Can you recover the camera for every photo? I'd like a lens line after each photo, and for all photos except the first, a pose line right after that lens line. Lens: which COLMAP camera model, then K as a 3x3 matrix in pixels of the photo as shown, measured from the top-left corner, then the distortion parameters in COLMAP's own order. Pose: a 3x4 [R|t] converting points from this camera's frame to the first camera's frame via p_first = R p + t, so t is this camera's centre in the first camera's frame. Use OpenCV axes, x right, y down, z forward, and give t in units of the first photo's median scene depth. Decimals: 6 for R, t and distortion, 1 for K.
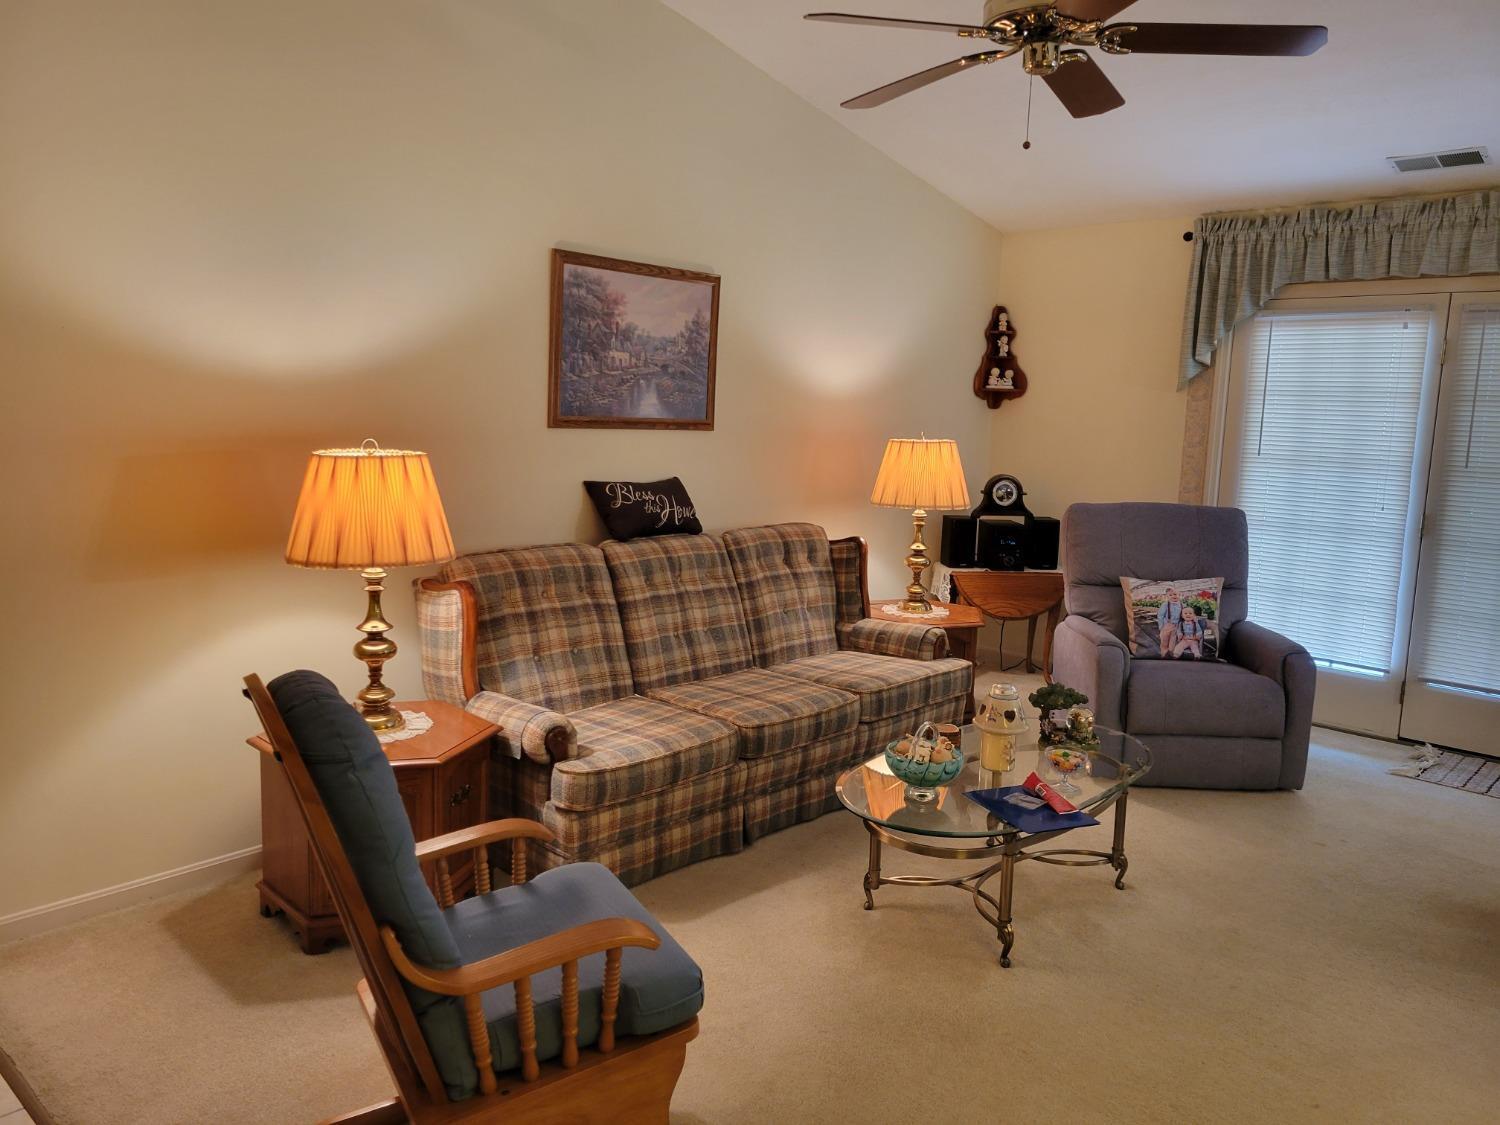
lens RADIAL K [[1123.0, 0, 746.4], [0, 1123.0, 561.8], [0, 0, 1]] dist [0.016637, 0.005103]
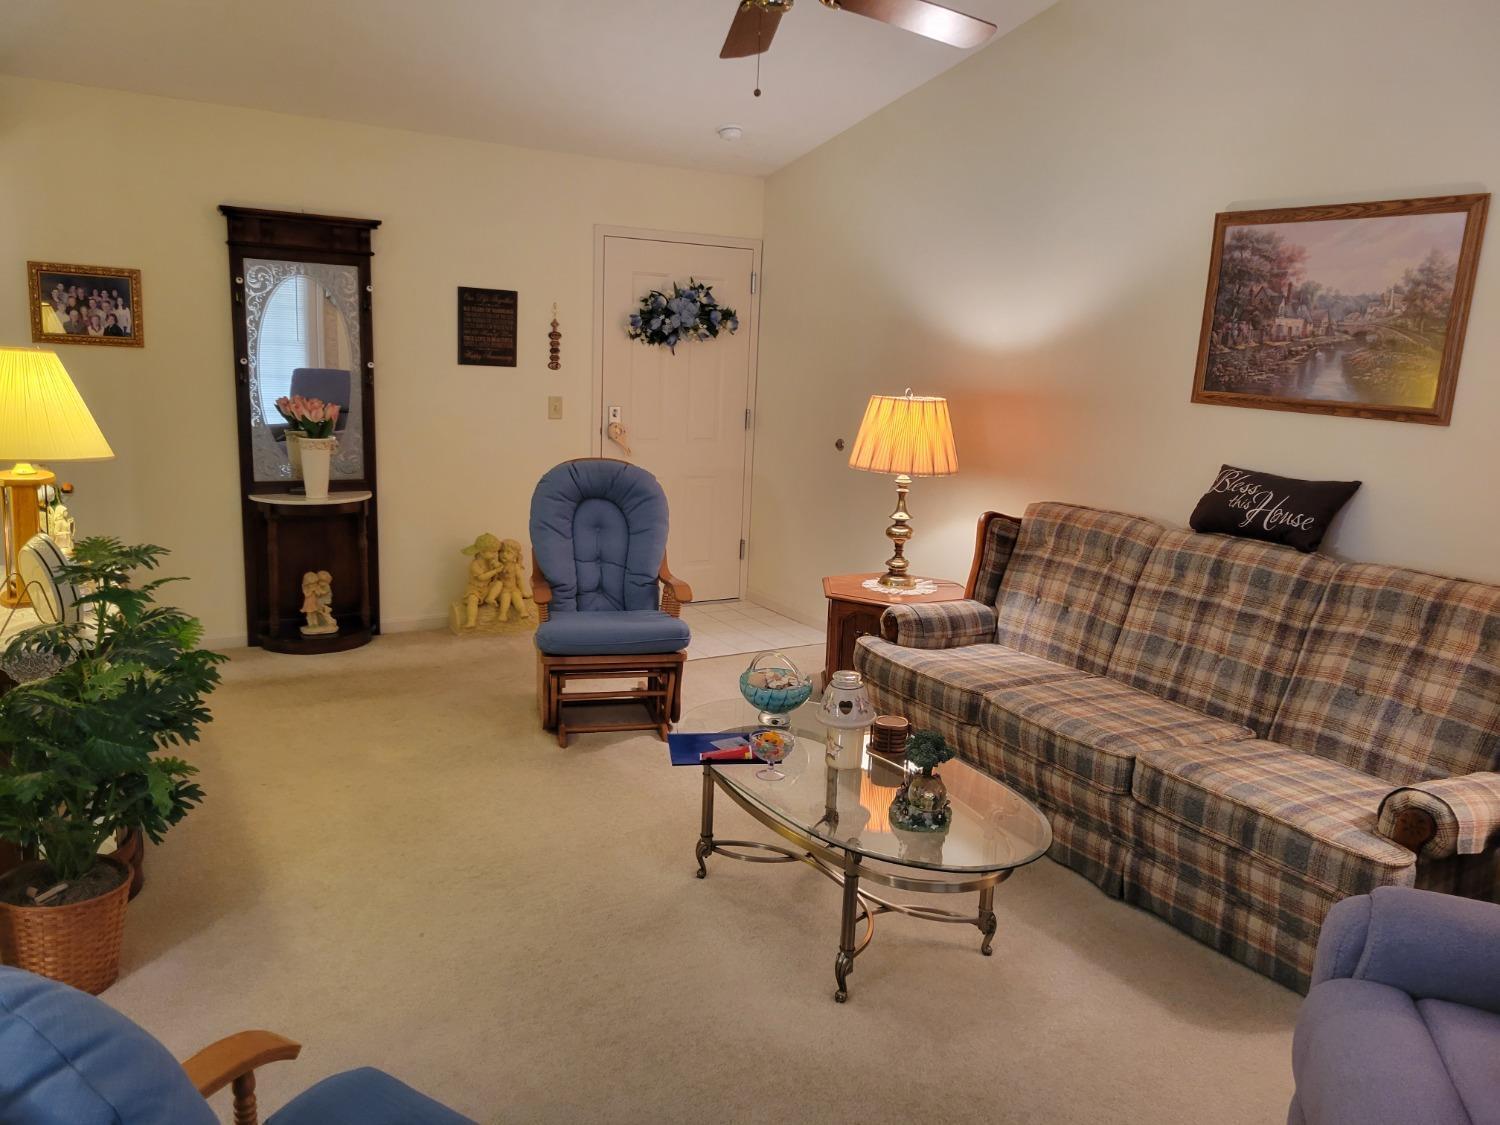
lens RADIAL K [[1123.0, 0, 746.7], [0, 1123.0, 564.3], [0, 0, 1]] dist [0.016637, 0.005103]
pose [[-0.280627, 0.146766, -0.948529, 0.831702], [-0.189476, 0.960322, 0.204648, -0.106734], [0.940929, 0.237153, -0.241684, 0.870395]]
